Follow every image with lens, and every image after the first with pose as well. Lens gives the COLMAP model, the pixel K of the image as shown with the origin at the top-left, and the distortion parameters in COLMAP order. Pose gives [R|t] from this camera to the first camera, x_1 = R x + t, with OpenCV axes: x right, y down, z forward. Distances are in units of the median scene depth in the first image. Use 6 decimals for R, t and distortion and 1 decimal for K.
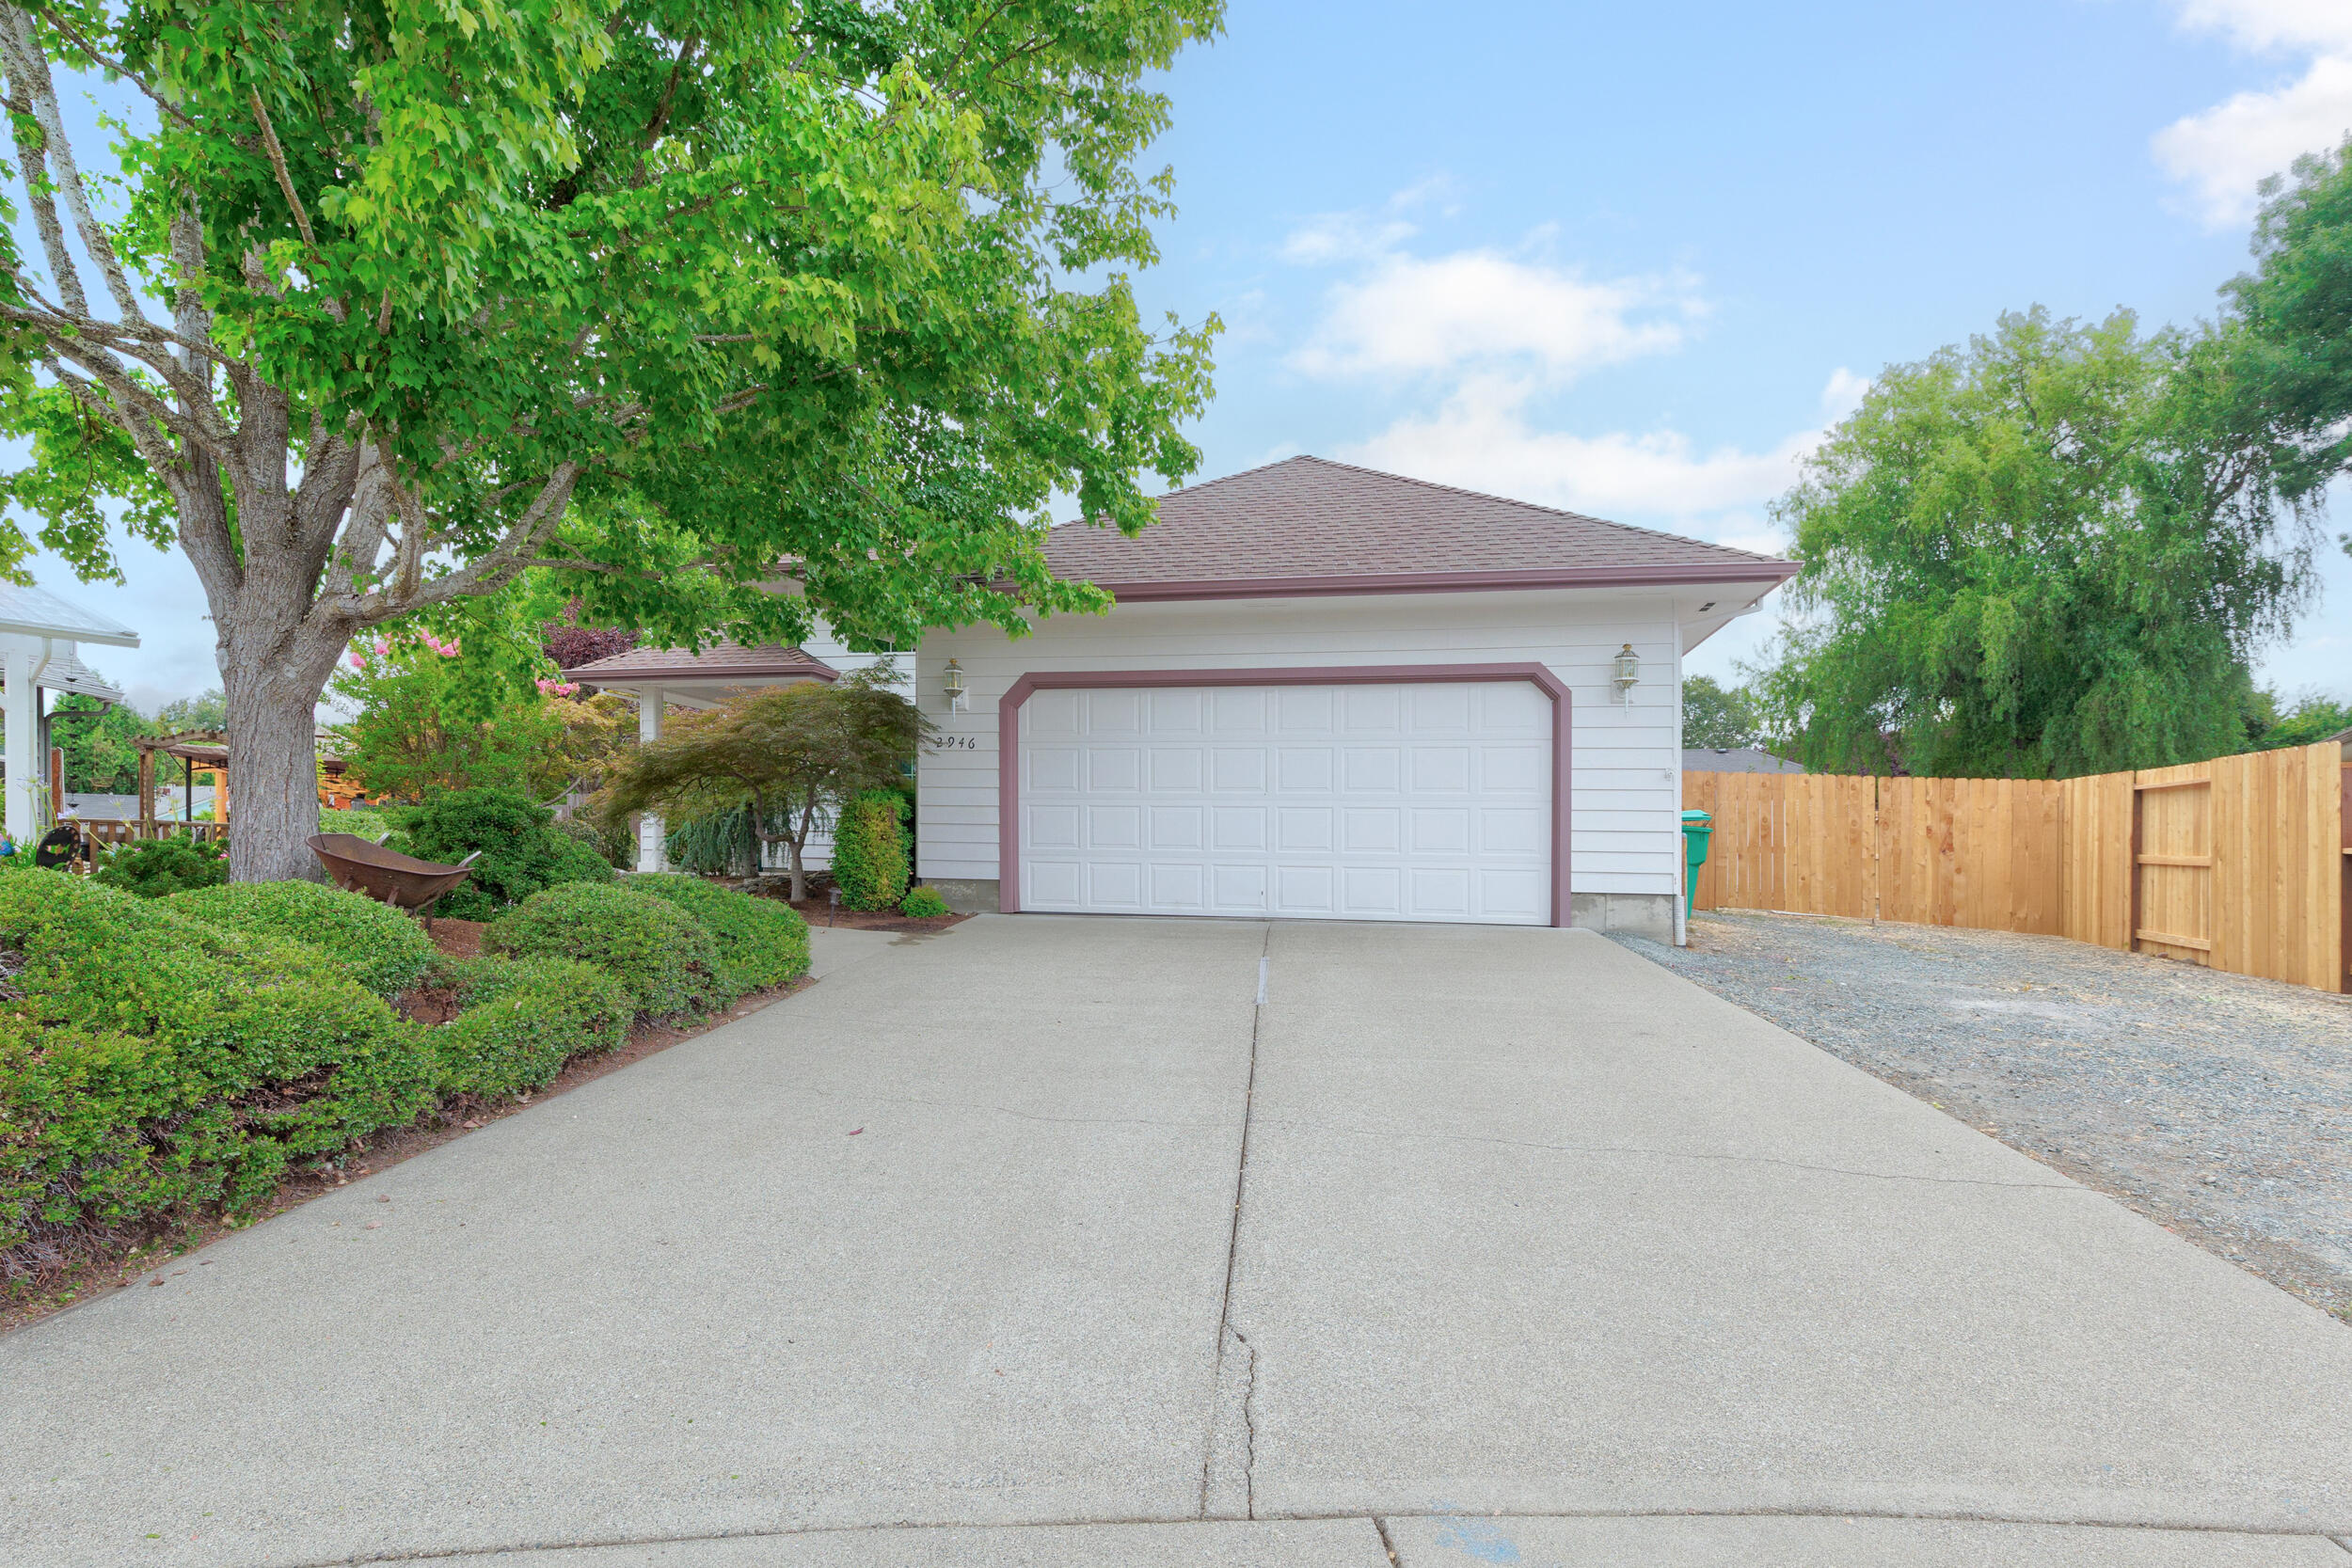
lens RADIAL K [[1084.0, 0, 1176.0], [0, 1084.0, 784.0], [0, 0, 1]] dist [-0.000176, 0.000181]
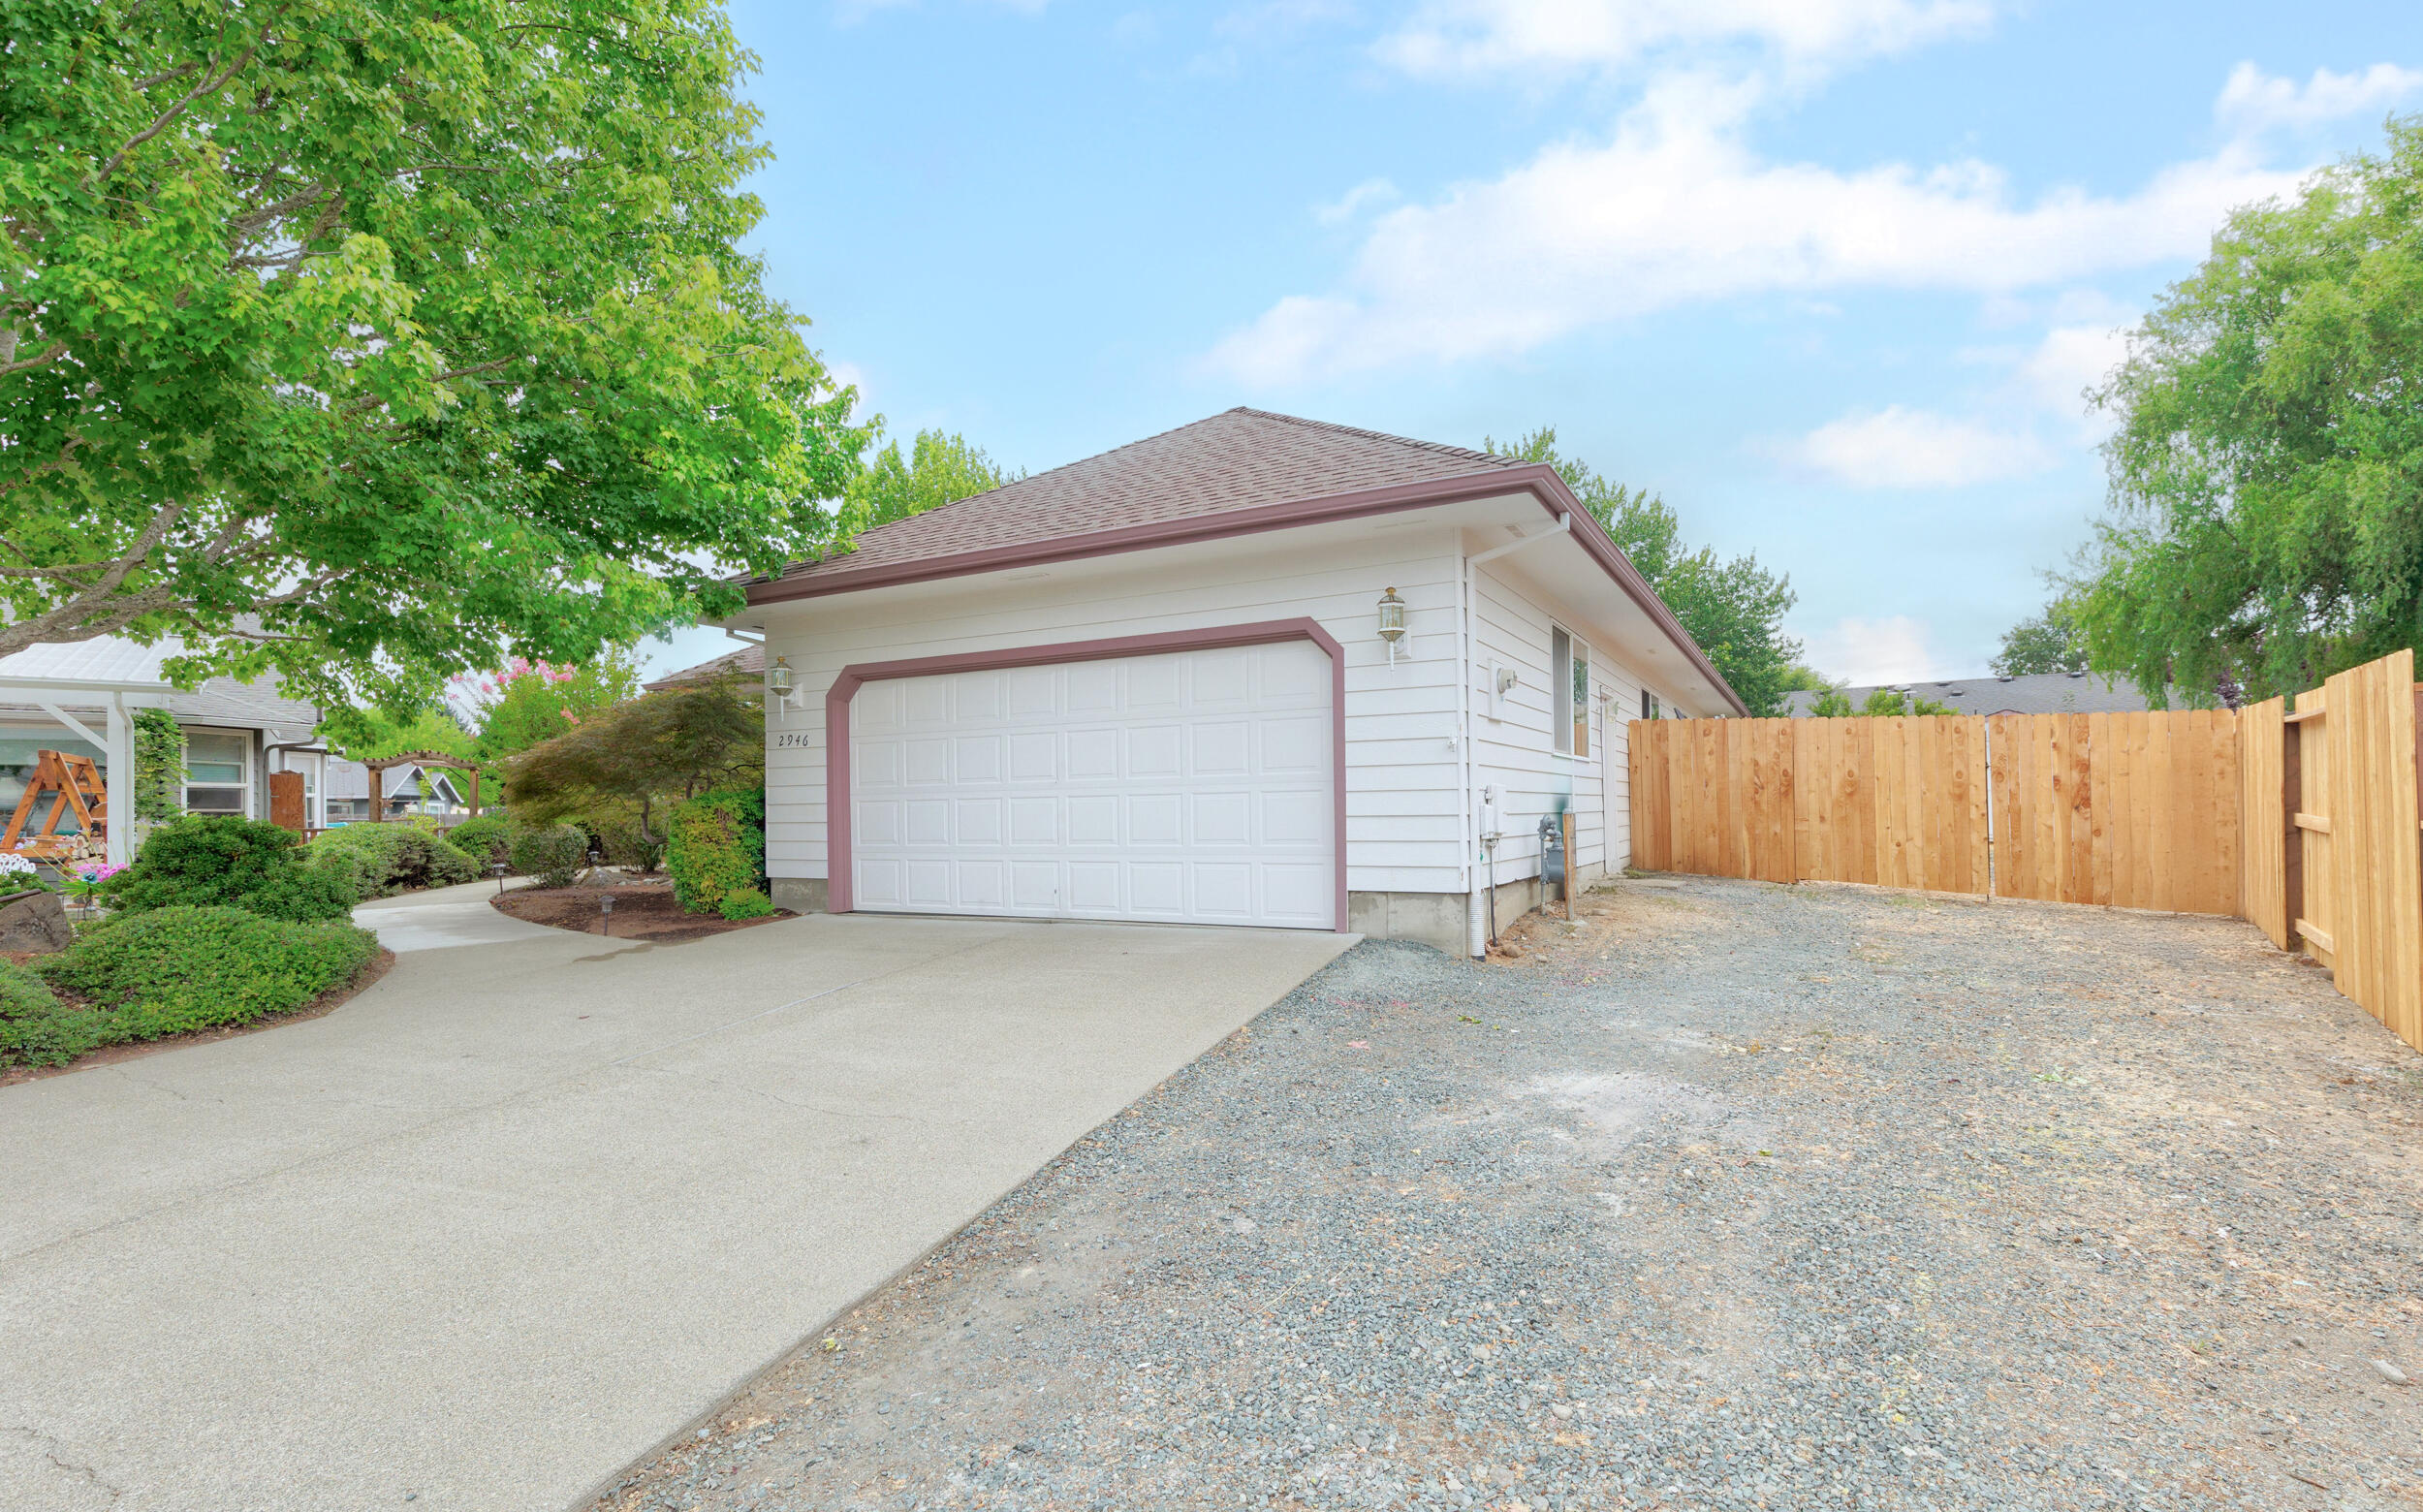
lens RADIAL K [[1019.6, 0, 1211.5], [0, 1019.6, 756.0], [0, 0, 1]] dist [-0.001244, -0.000470]
pose [[0.966365, -0.045026, -0.253201, 0.404866], [0.047478, 0.998866, 0.003581, -0.009423], [0.252752, -0.015482, 0.967407, 0.191139]]
